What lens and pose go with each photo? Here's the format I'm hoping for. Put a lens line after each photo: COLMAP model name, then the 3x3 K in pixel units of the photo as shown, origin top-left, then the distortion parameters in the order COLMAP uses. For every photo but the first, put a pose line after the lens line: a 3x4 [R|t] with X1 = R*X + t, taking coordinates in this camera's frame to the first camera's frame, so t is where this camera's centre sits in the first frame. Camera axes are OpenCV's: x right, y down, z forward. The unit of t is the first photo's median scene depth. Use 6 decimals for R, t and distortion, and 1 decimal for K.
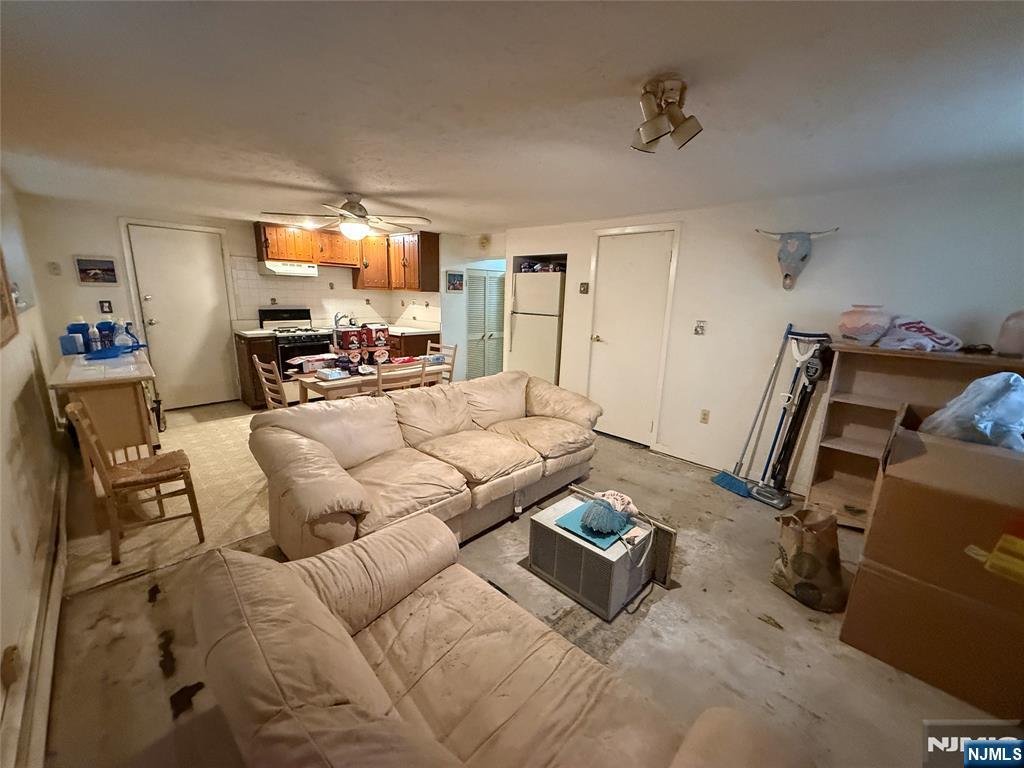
lens RADIAL K [[409.4, 0, 512.8], [0, 409.4, 383.9], [0, 0, 1]] dist [0.001015, 0.000004]
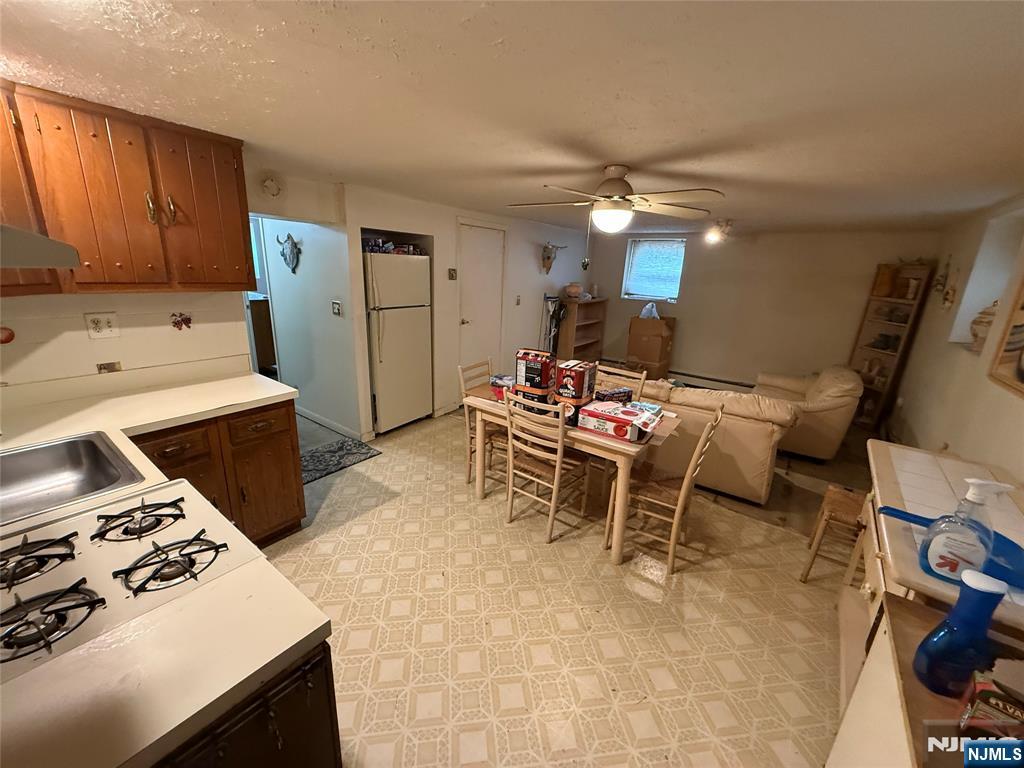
lens RADIAL K [[409.4, 0, 512.6], [0, 409.4, 385.5], [0, 0, 1]] dist [0.001015, 0.000004]
pose [[-0.125858, -0.305495, 0.943839, -0.818882], [0.175770, 0.929485, 0.324287, -0.263911], [-0.976353, 0.206713, -0.063286, 0.922487]]
